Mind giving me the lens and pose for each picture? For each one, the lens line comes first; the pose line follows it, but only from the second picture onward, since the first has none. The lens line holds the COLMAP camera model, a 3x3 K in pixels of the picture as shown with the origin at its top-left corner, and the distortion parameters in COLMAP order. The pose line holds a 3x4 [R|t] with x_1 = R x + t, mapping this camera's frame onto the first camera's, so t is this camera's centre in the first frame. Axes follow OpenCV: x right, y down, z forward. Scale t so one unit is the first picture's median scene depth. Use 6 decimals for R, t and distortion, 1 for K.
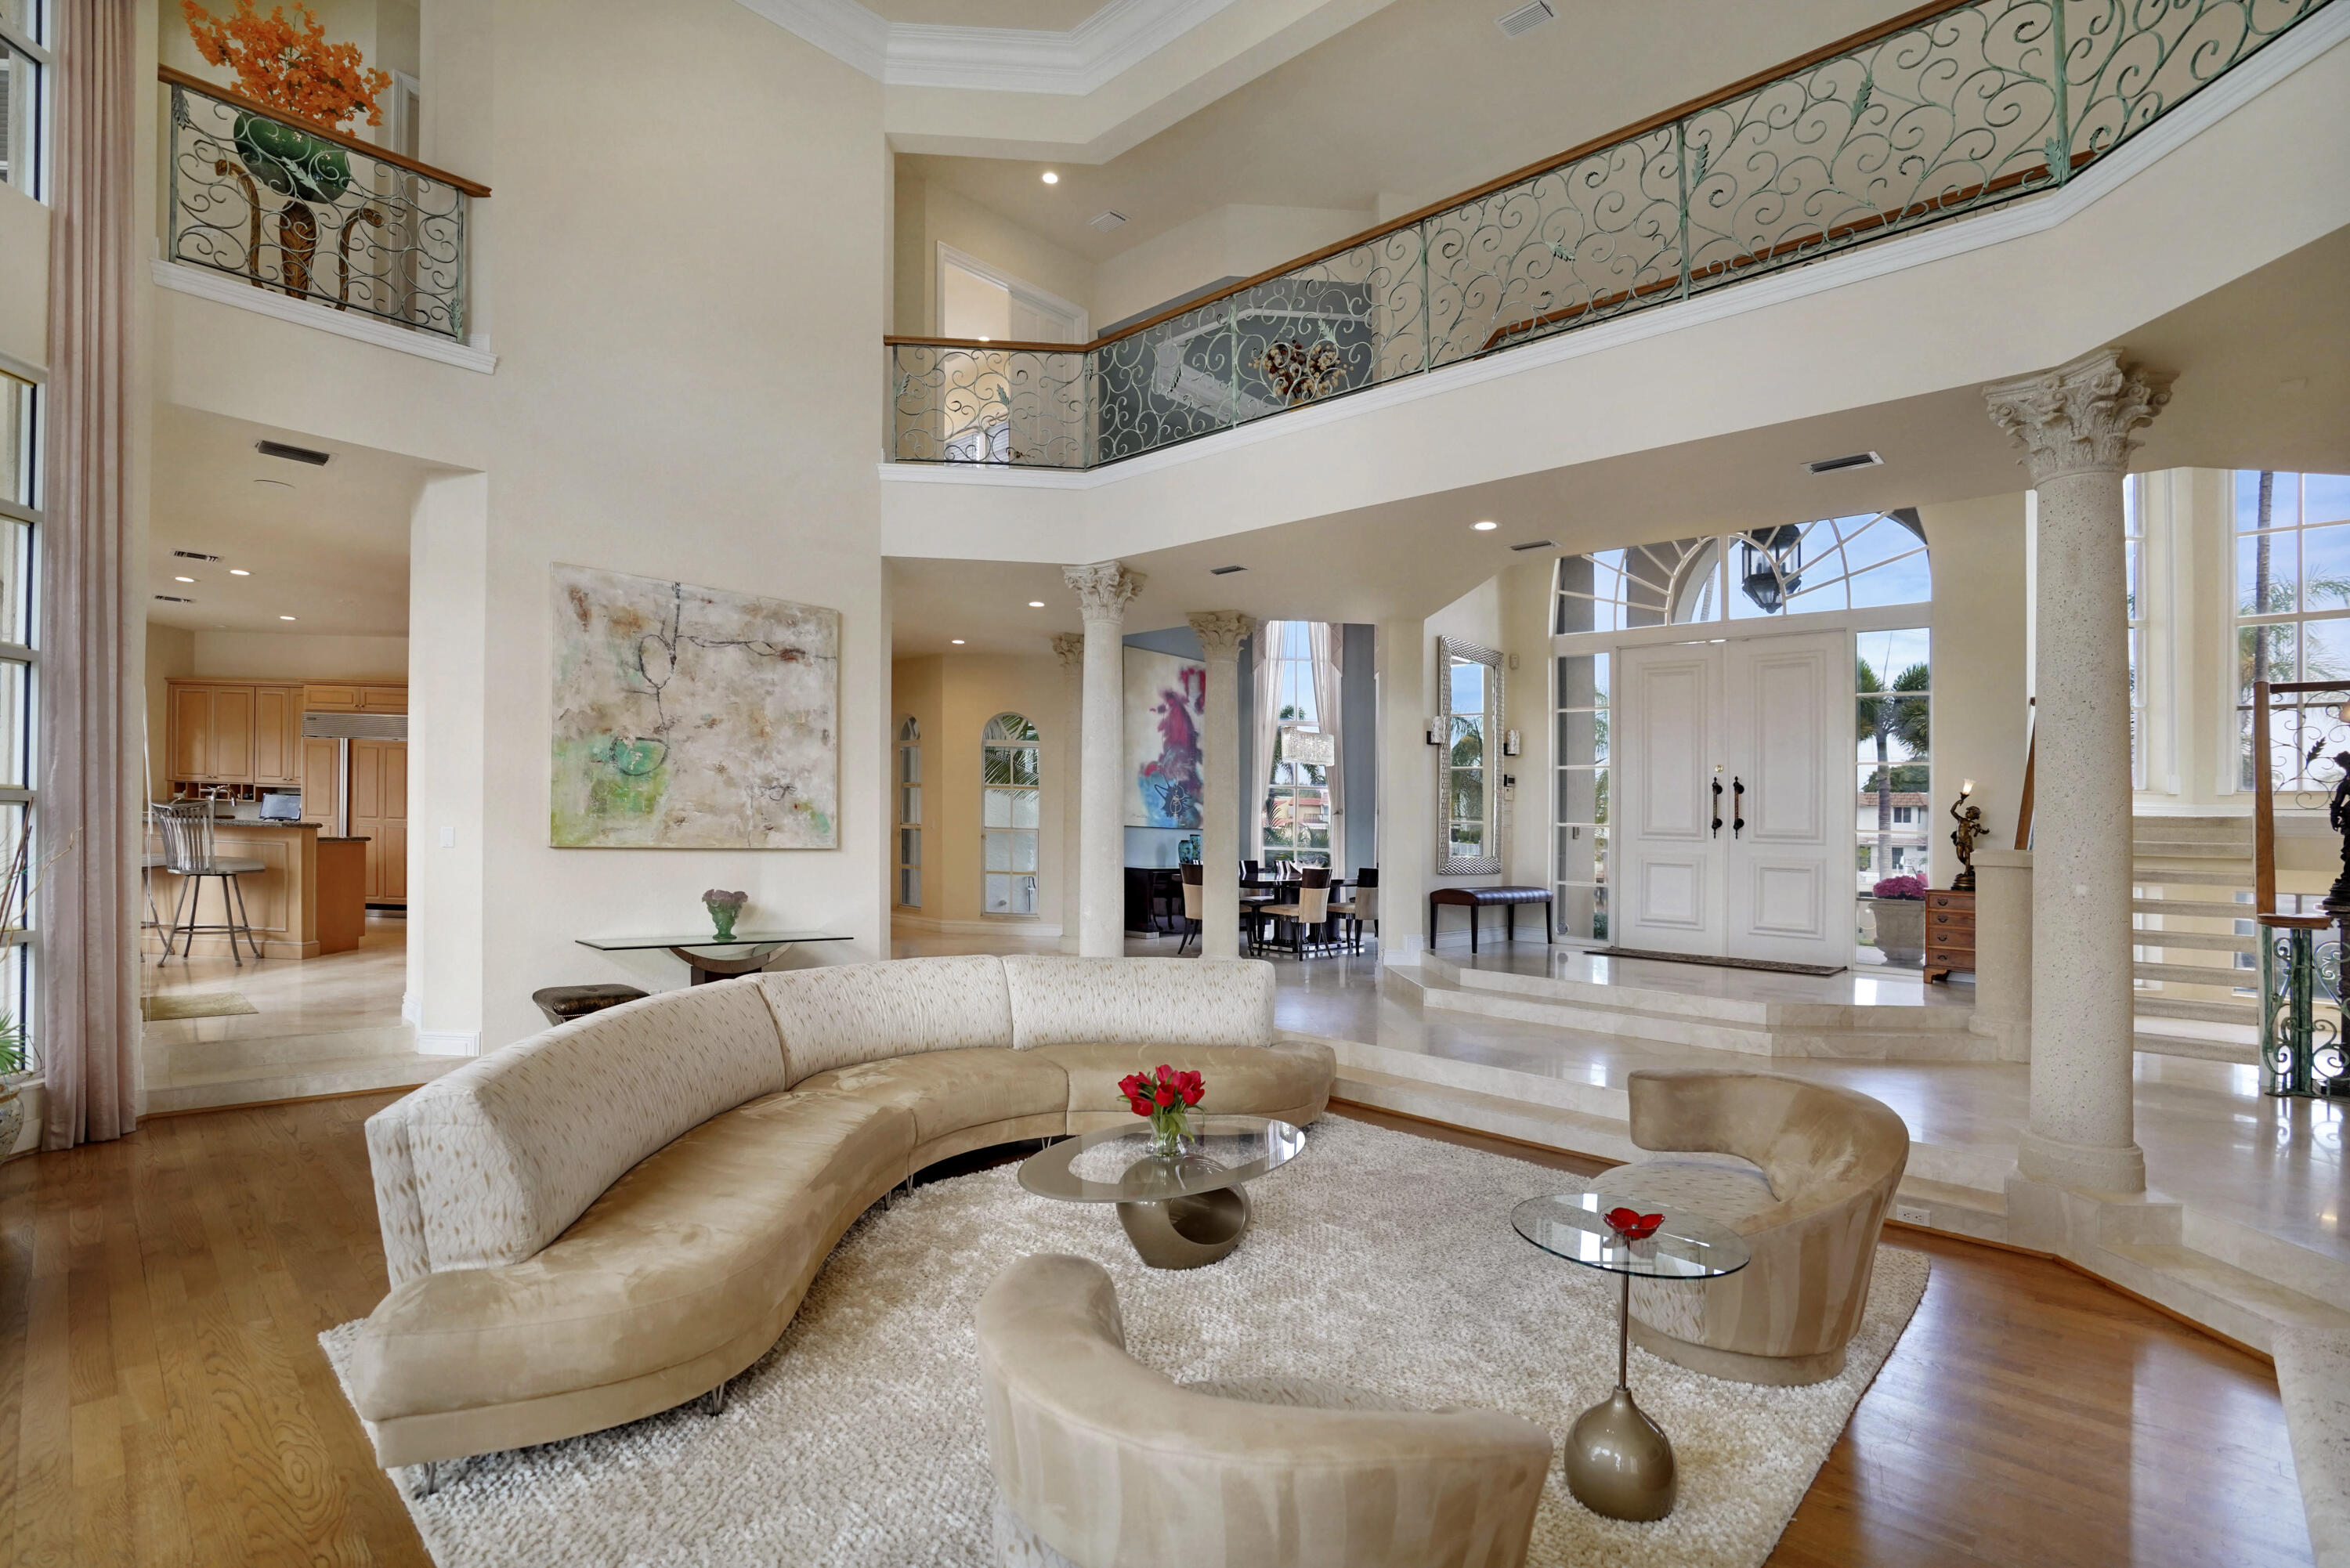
lens RADIAL K [[1130.4, 0, 1187.0], [0, 1130.4, 831.1], [0, 0, 1]] dist [-0.064302, 0.028531]
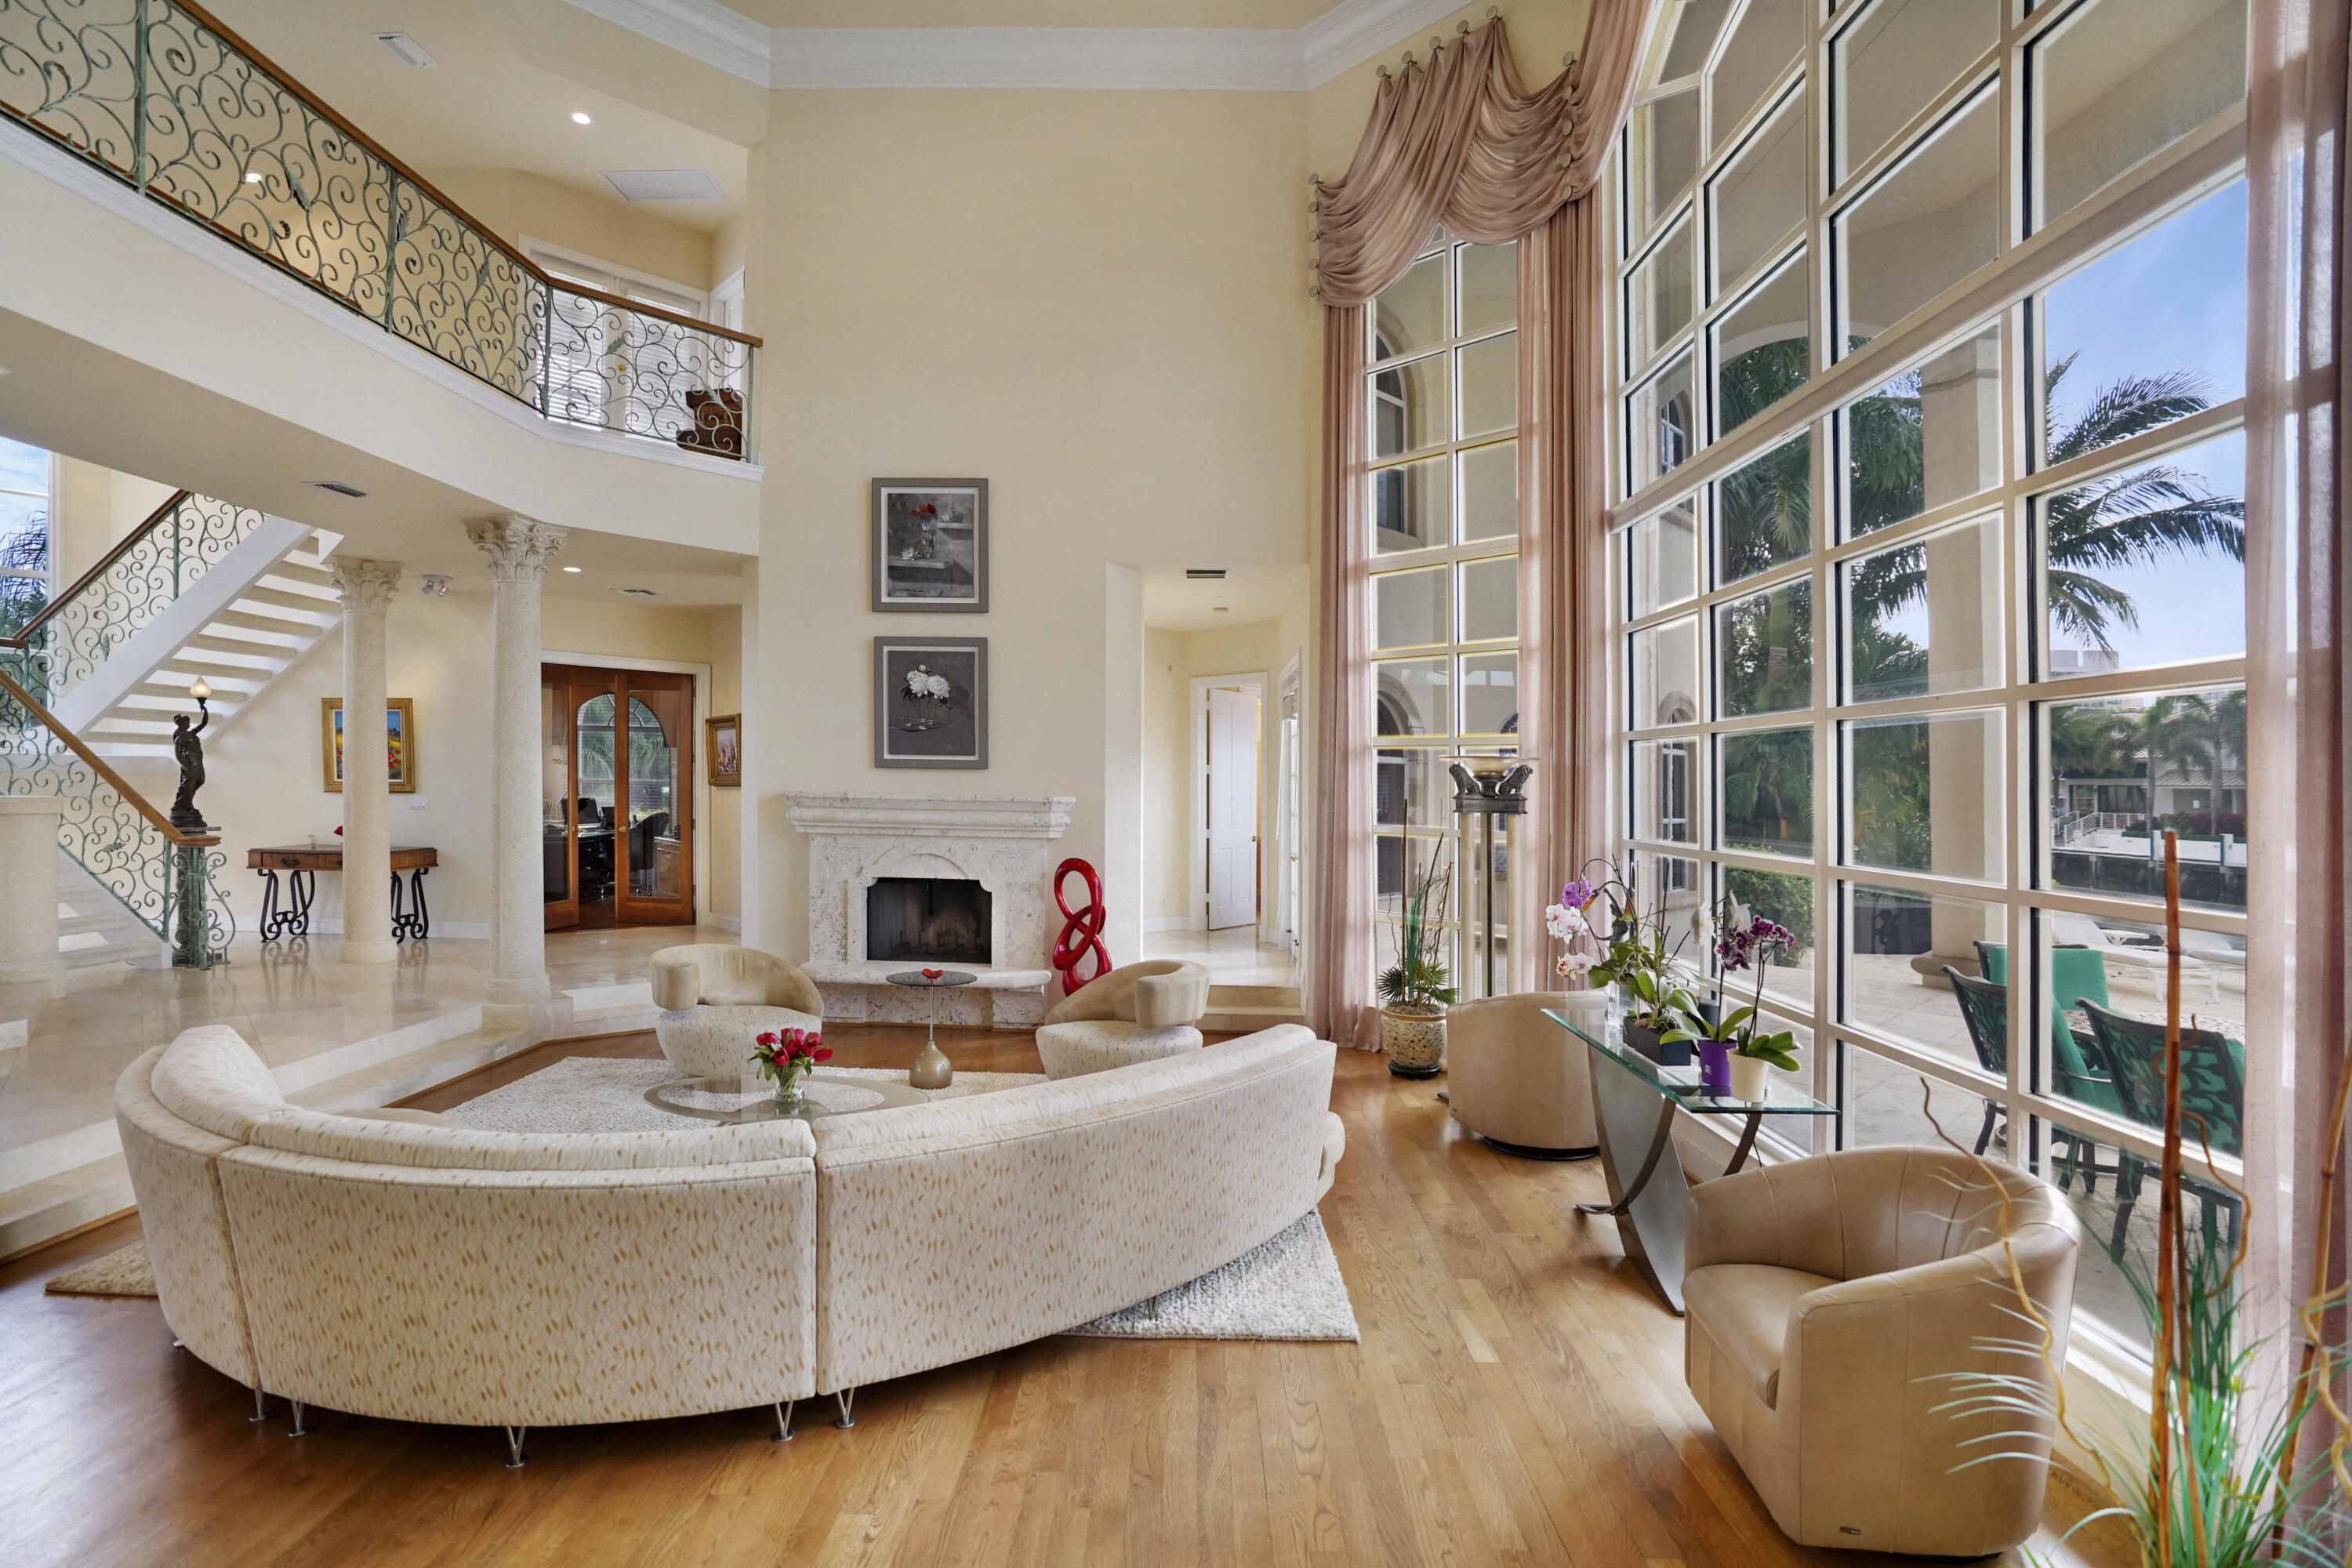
lens RADIAL K [[1125.3, 0, 1176.0], [0, 1125.3, 784.0], [0, 0, 1]] dist [-0.064859, 0.026115]
pose [[-0.667250, -0.041714, 0.743665, -0.671299], [-0.041553, 0.998960, 0.018750, -0.052440], [-0.743674, -0.018391, -0.668289, 0.811717]]
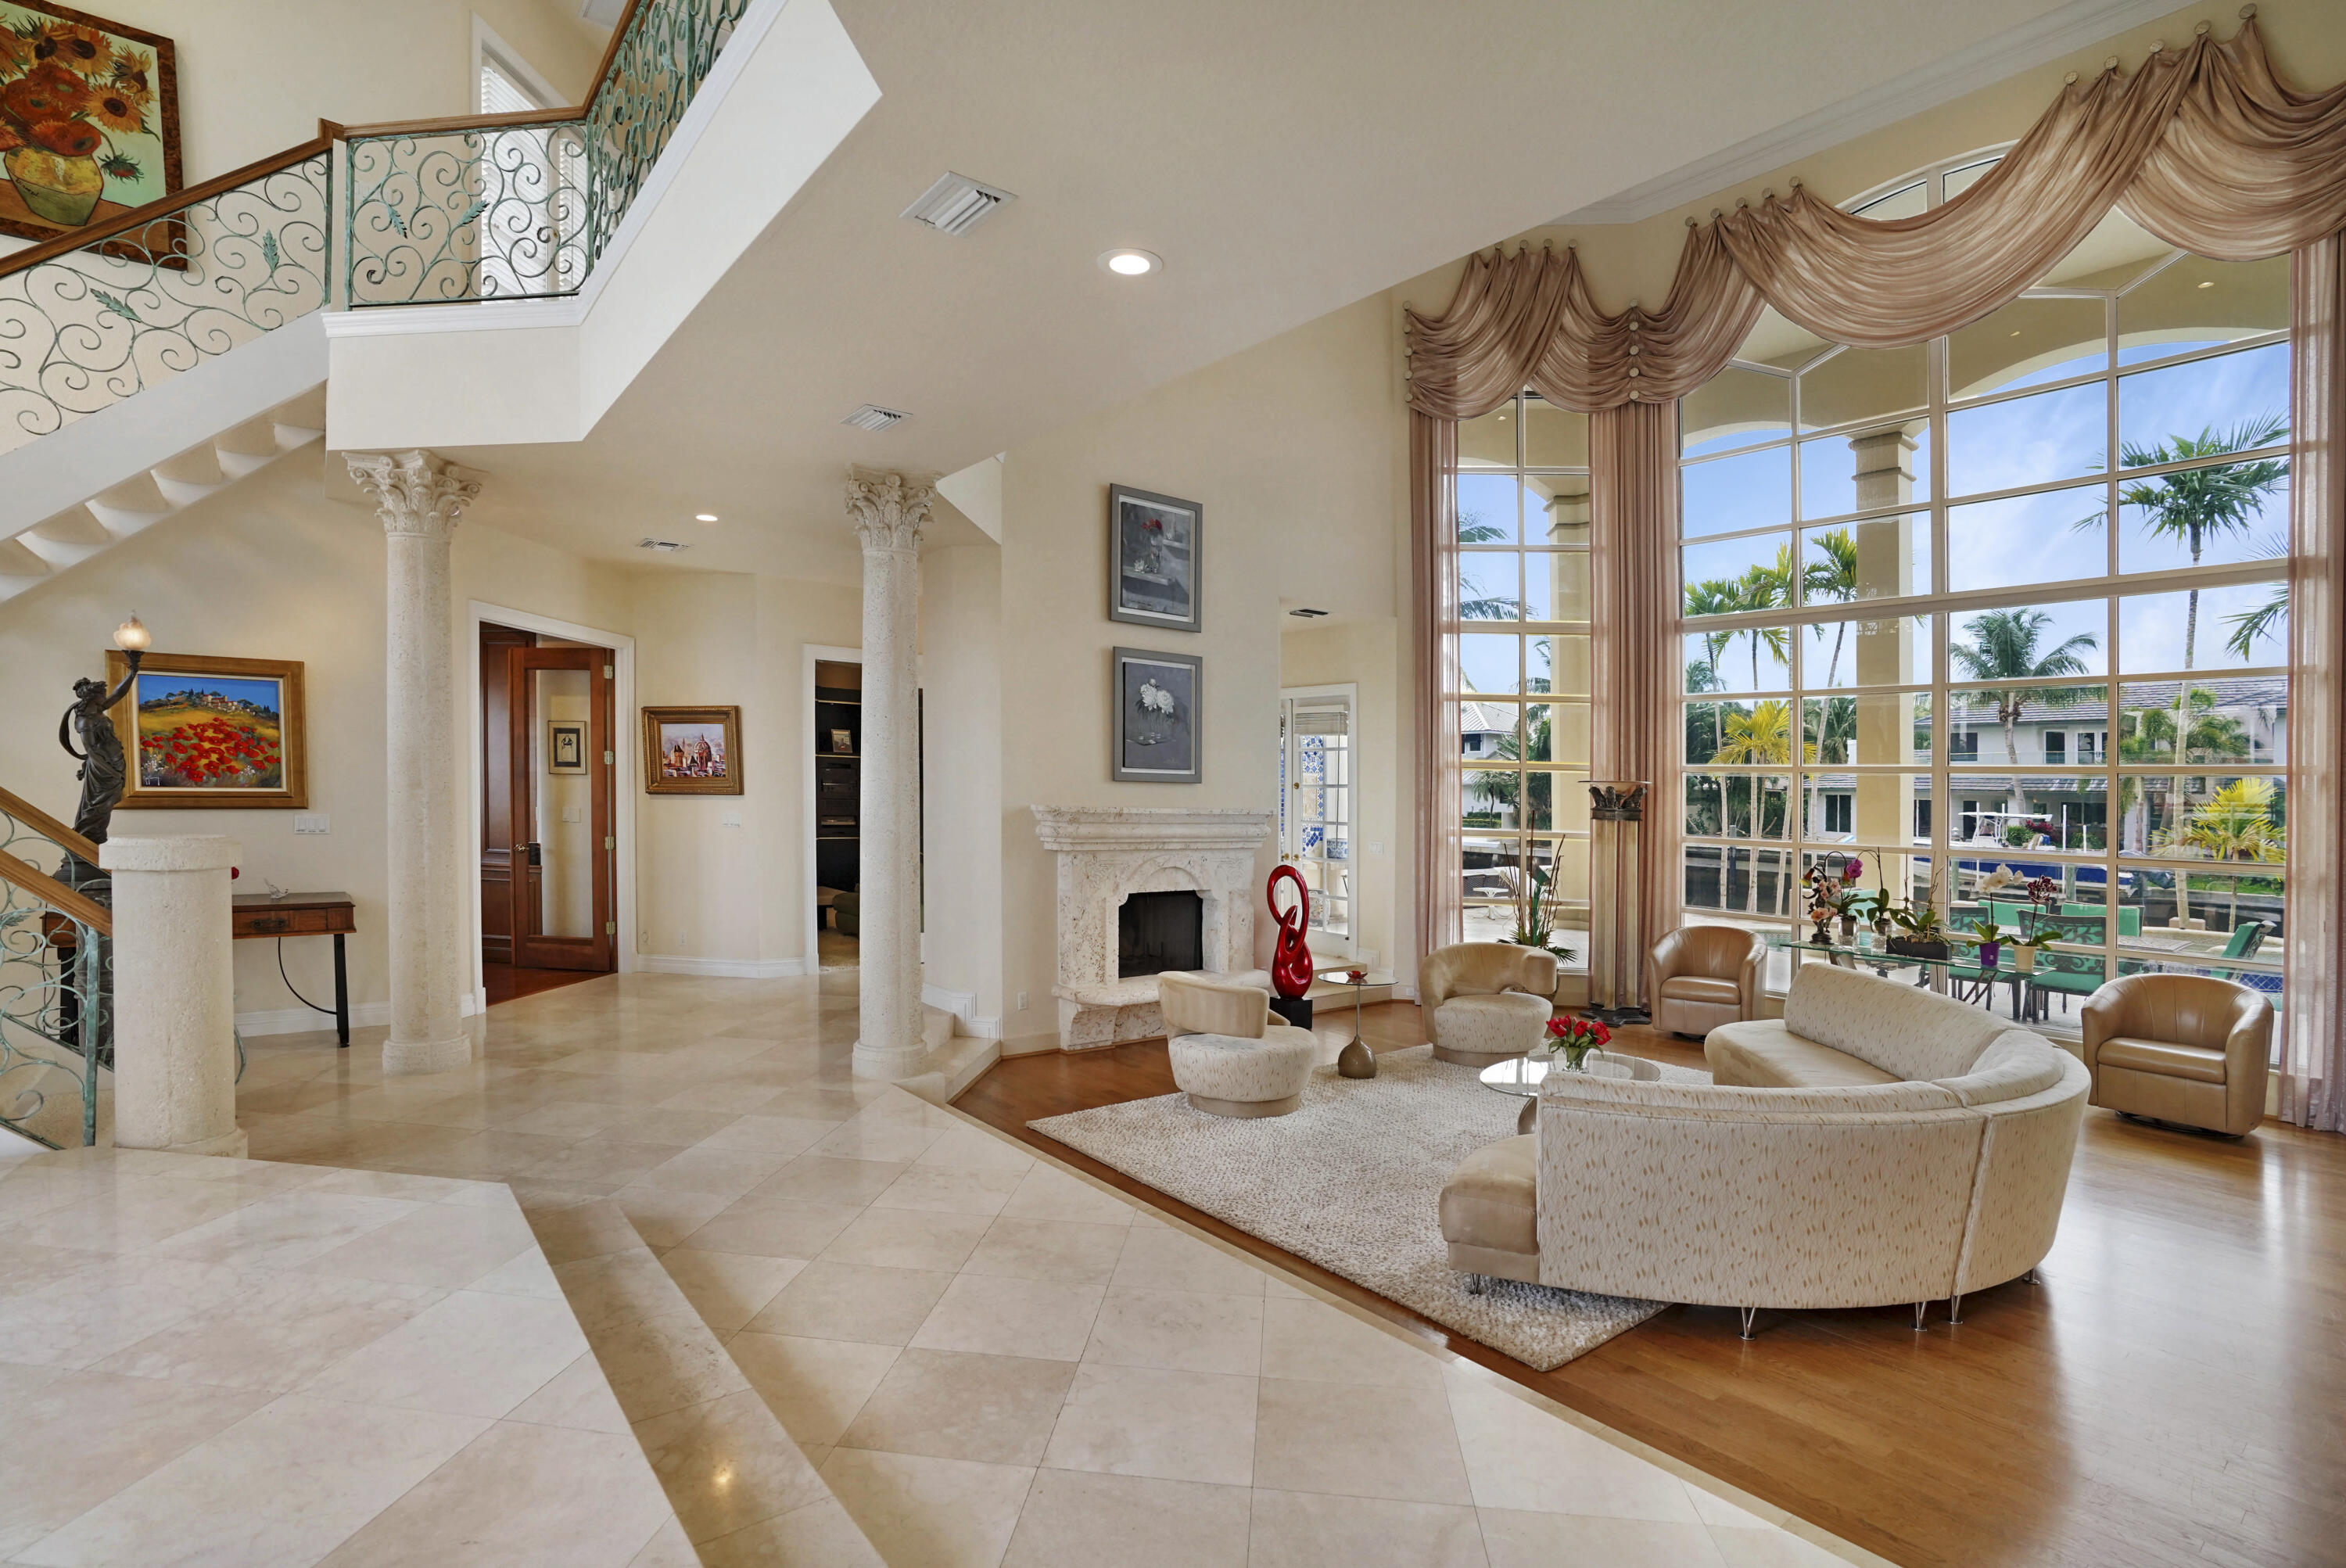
lens RADIAL K [[1122.5, 0, 1173.0], [0, 1122.5, 784.0], [0, 0, 1]] dist [-0.064859, 0.026115]
pose [[-0.989145, -0.053536, 0.136843, 0.149315], [-0.054805, 0.998482, -0.005523, -0.029915], [-0.136339, -0.012963, -0.990577, 1.361699]]
